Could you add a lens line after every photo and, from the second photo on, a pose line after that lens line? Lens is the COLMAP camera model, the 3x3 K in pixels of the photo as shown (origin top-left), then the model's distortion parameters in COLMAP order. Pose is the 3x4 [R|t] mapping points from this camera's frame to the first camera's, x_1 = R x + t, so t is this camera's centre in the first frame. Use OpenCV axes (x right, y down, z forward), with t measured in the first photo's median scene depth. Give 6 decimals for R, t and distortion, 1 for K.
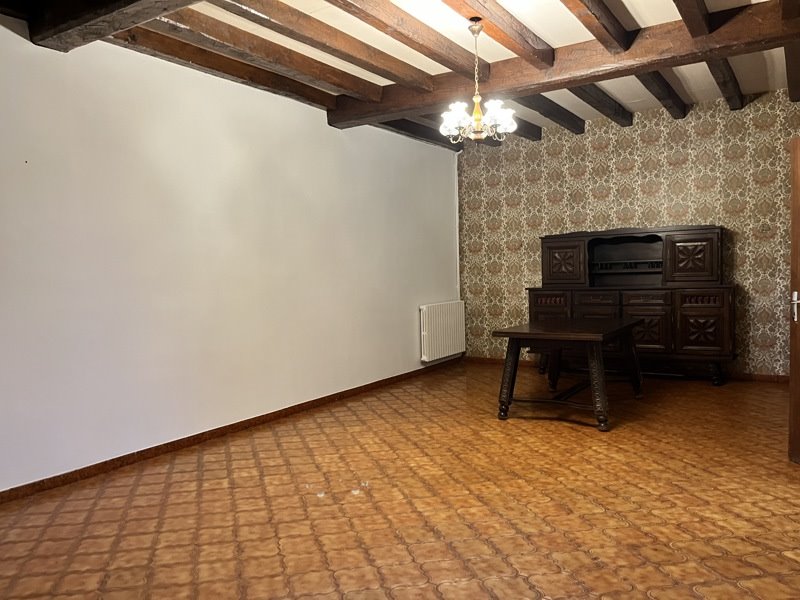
lens RADIAL K [[610.5, 0, 400.0], [0, 610.5, 300.0], [0, 0, 1]] dist [0.090411, -0.158056]
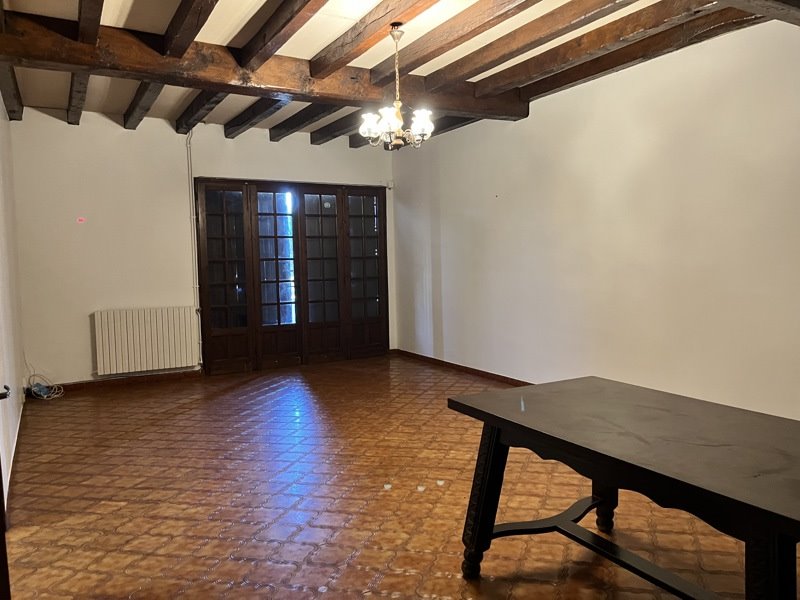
lens RADIAL K [[610.5, 0, 400.0], [0, 610.5, 300.0], [0, 0, 1]] dist [0.090411, -0.158056]
pose [[-0.467531, 0.106515, -0.877536, 1.193911], [-0.006294, 0.992288, 0.123797, -0.155241], [0.883954, 0.063402, -0.463255, 1.708065]]
